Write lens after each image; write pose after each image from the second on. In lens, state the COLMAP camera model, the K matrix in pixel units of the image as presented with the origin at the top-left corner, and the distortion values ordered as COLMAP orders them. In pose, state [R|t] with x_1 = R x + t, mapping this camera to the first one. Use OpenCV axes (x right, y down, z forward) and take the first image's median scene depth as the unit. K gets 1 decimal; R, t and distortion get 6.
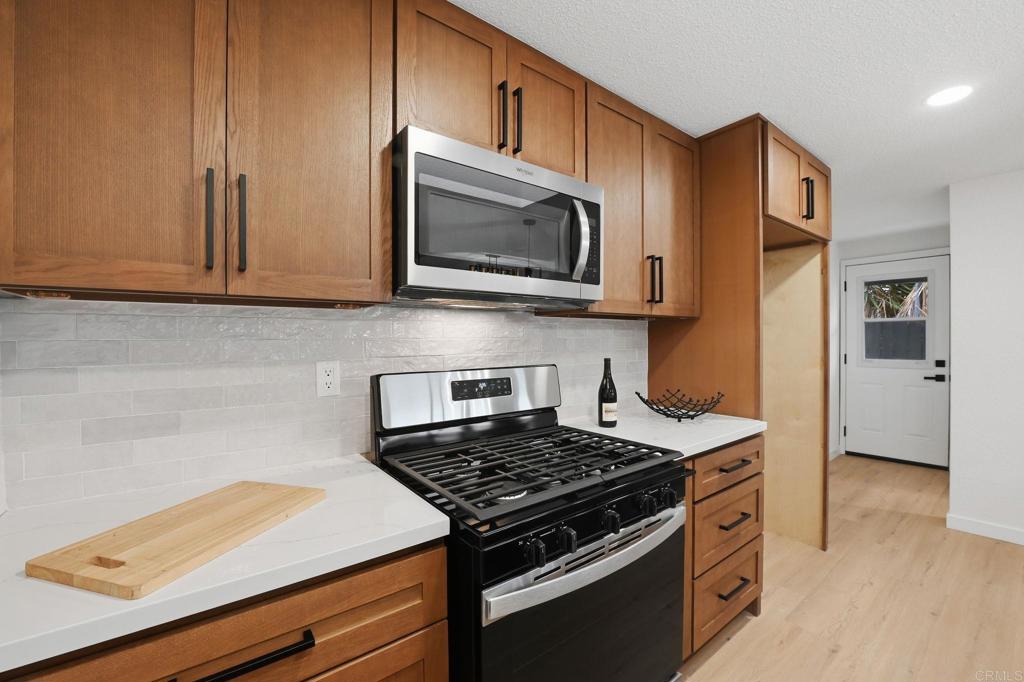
lens RADIAL K [[419.3, 0, 514.0], [0, 419.3, 343.0], [0, 0, 1]] dist [-0.022896, 0.000696]
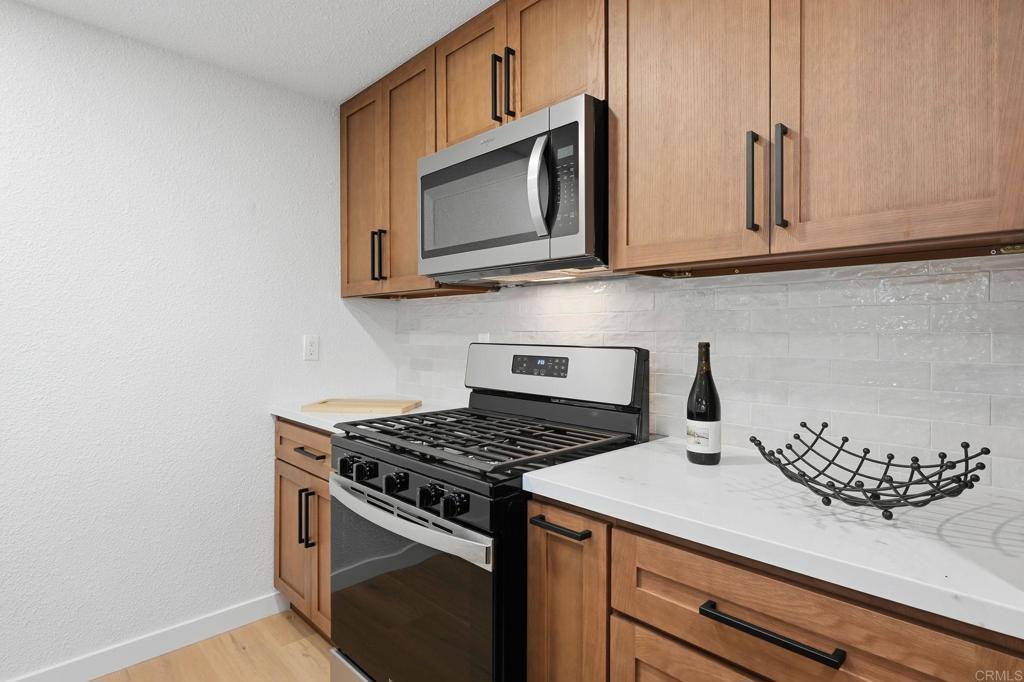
lens RADIAL K [[533.4, 0, 513.7], [0, 533.4, 334.1], [0, 0, 1]] dist [-0.001683, -0.002754]
pose [[0.113691, 0.013904, -0.993419, 1.158518], [-0.010427, 0.999864, 0.012801, 0.023095], [0.993461, 0.008903, 0.113820, 0.834497]]
